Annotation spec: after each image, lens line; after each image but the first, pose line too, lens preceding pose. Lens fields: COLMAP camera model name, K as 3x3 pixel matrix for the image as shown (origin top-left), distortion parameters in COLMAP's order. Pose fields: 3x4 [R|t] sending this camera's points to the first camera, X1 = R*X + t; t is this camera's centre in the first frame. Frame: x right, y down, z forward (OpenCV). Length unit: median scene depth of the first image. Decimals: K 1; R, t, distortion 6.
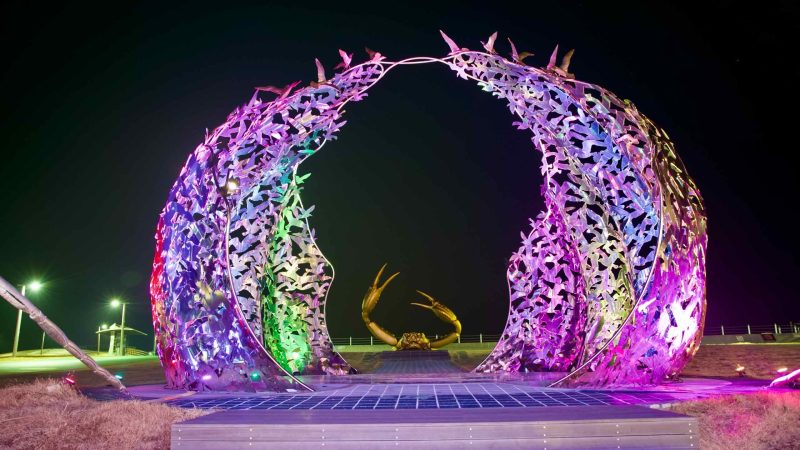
lens RADIAL K [[592.6, 0, 400.0], [0, 592.6, 225.0], [0, 0, 1]] dist [-0.074090, 0.000459]
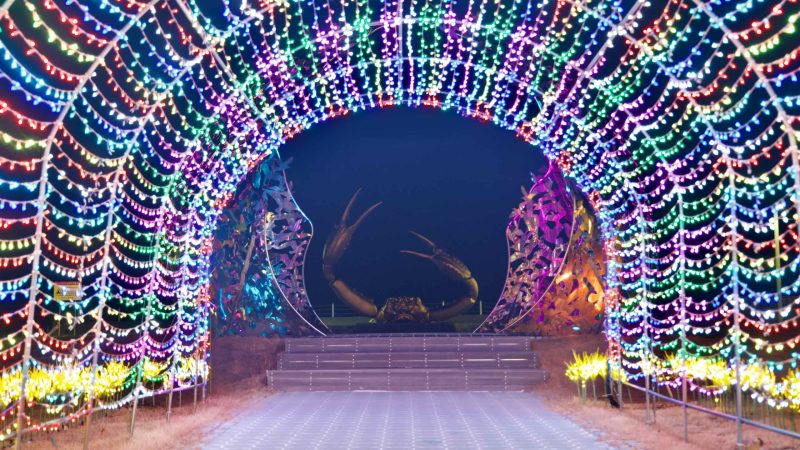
lens RADIAL K [[592.6, 0, 400.0], [0, 592.6, 225.0], [0, 0, 1]] dist [-0.074090, 0.000459]
pose [[0.999760, 0.007695, 0.020531, 0.001536], [-0.008909, 0.998174, 0.059745, 0.018612], [-0.020034, -0.059914, 0.998002, 0.102304]]
